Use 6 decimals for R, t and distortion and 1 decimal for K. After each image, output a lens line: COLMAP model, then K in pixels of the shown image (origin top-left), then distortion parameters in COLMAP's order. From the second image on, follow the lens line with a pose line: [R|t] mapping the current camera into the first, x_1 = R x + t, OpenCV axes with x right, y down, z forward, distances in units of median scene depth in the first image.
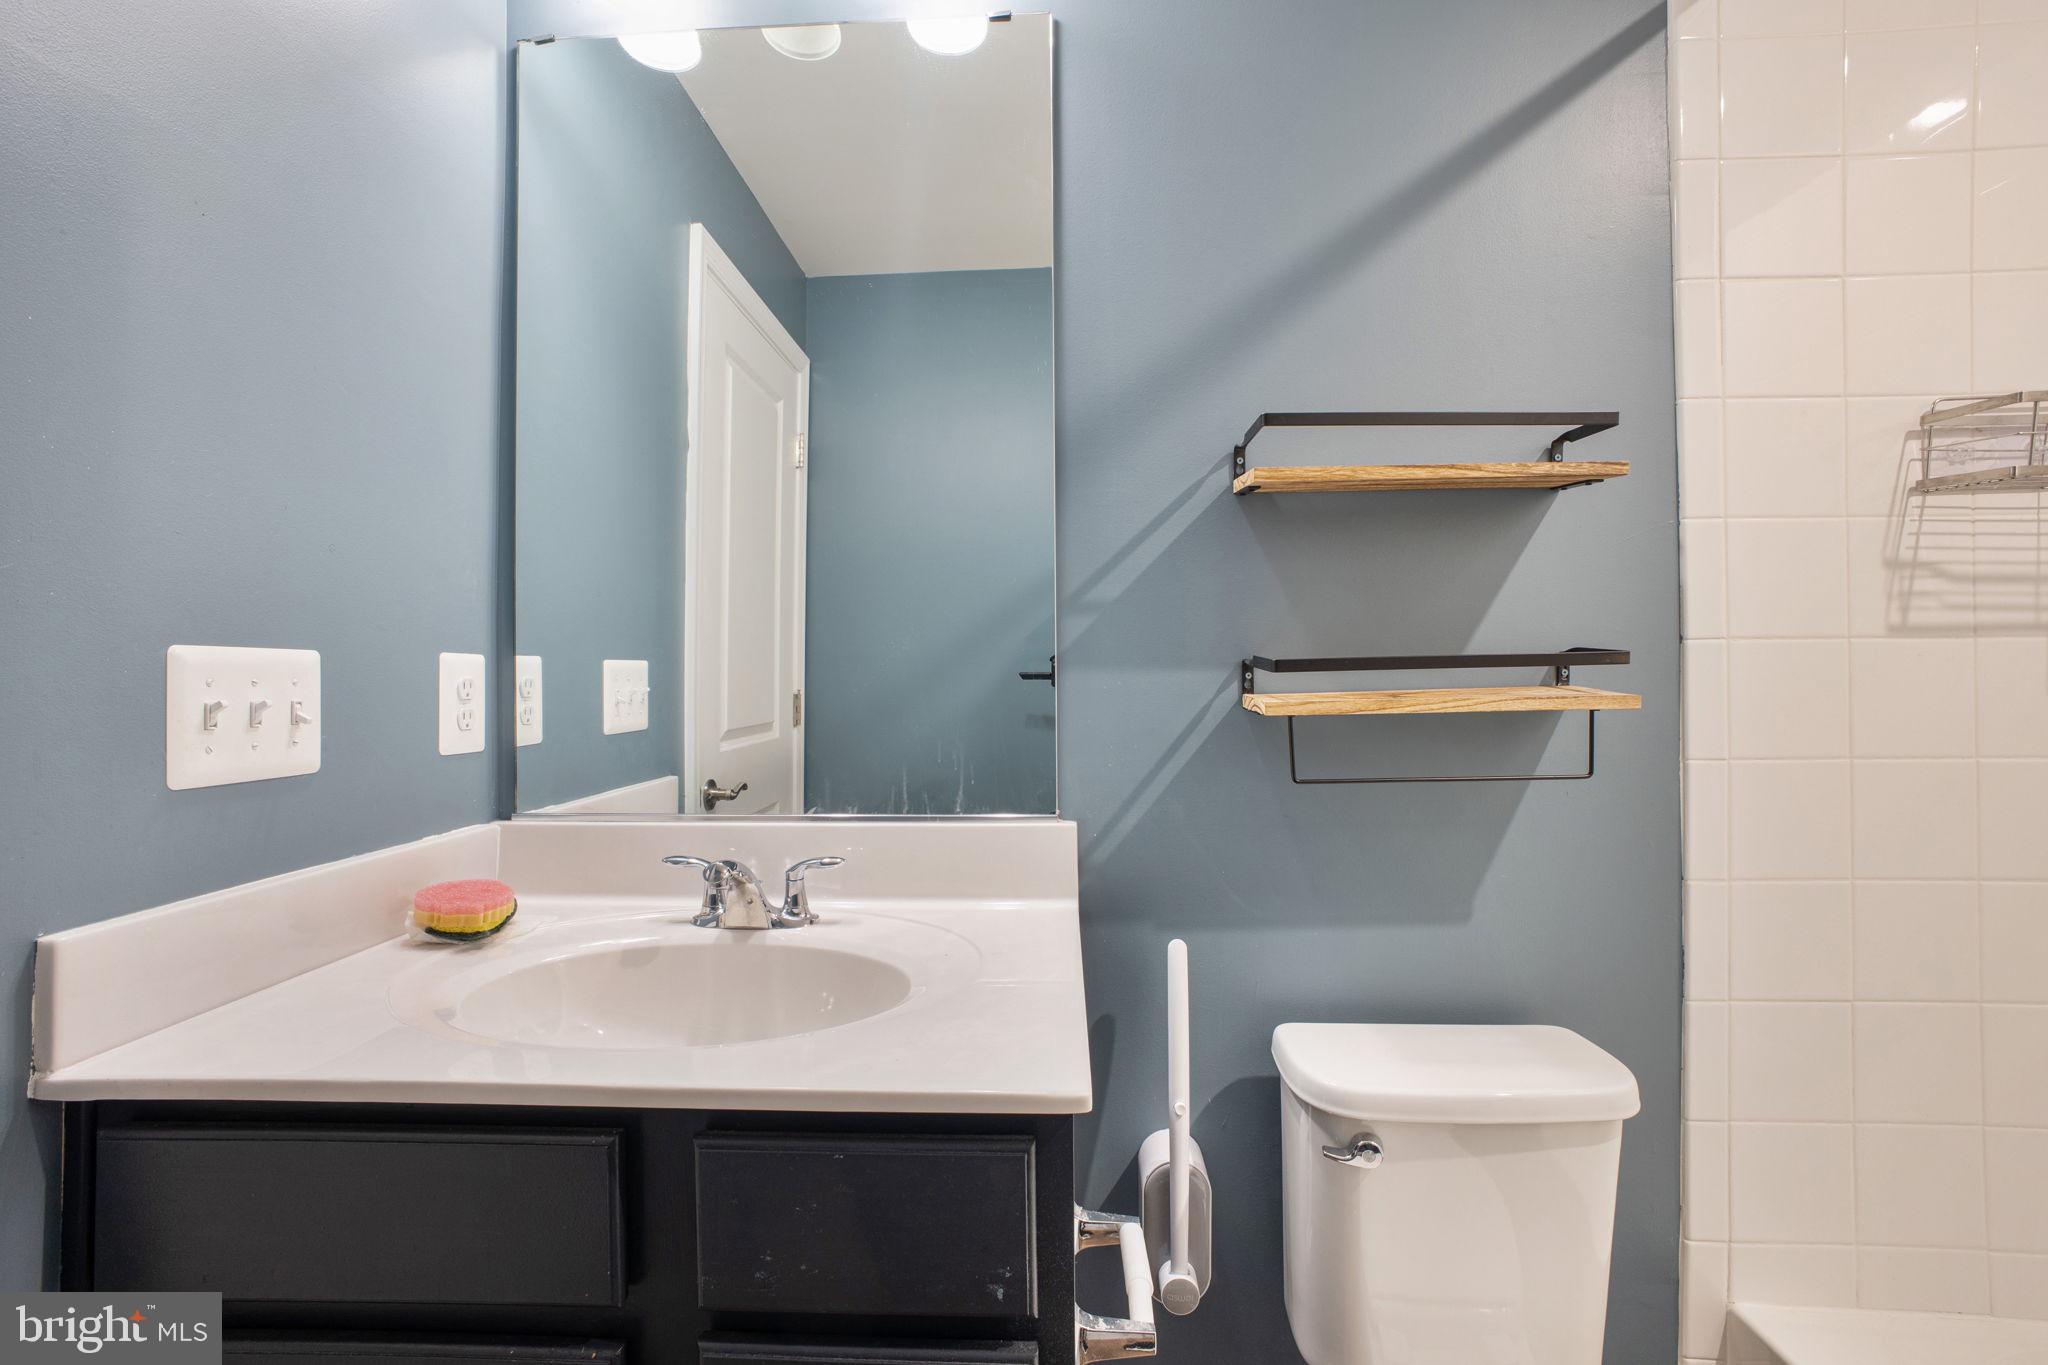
lens RADIAL K [[895.2, 0, 1022.3], [0, 895.2, 698.0], [0, 0, 1]] dist [-0.079489, 0.030405]
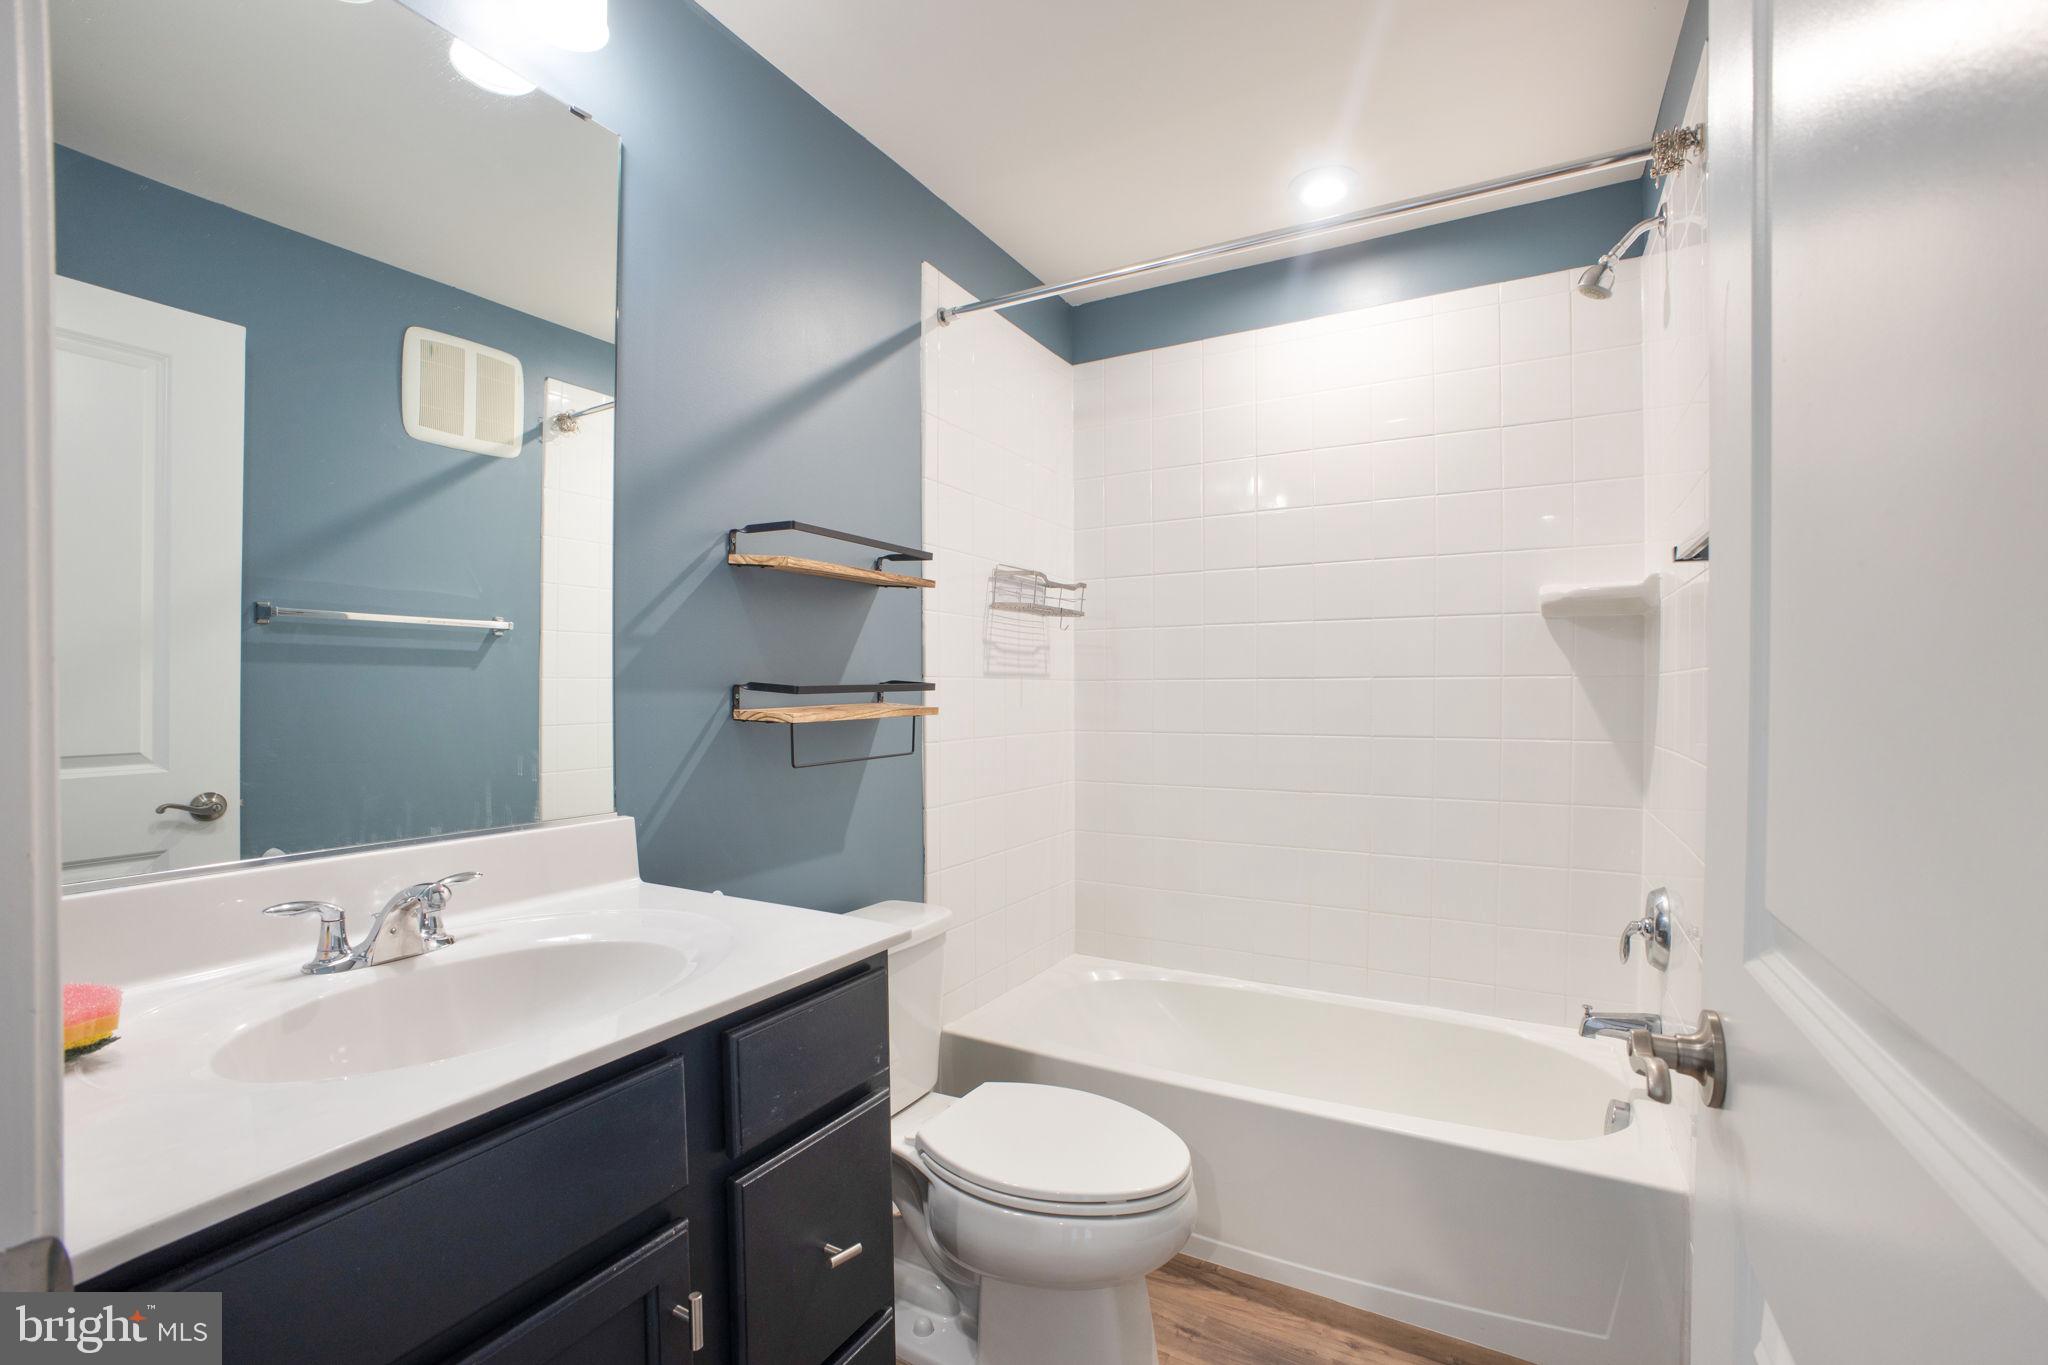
lens RADIAL K [[895.2, 0, 1022.3], [0, 895.2, 698.0], [0, 0, 1]] dist [-0.079489, 0.030405]
pose [[0.446598, 0.002033, 0.894732, -0.828404], [0.017417, 0.999788, -0.010965, 0.000499], [-0.894565, 0.020481, 0.446468, -0.021301]]
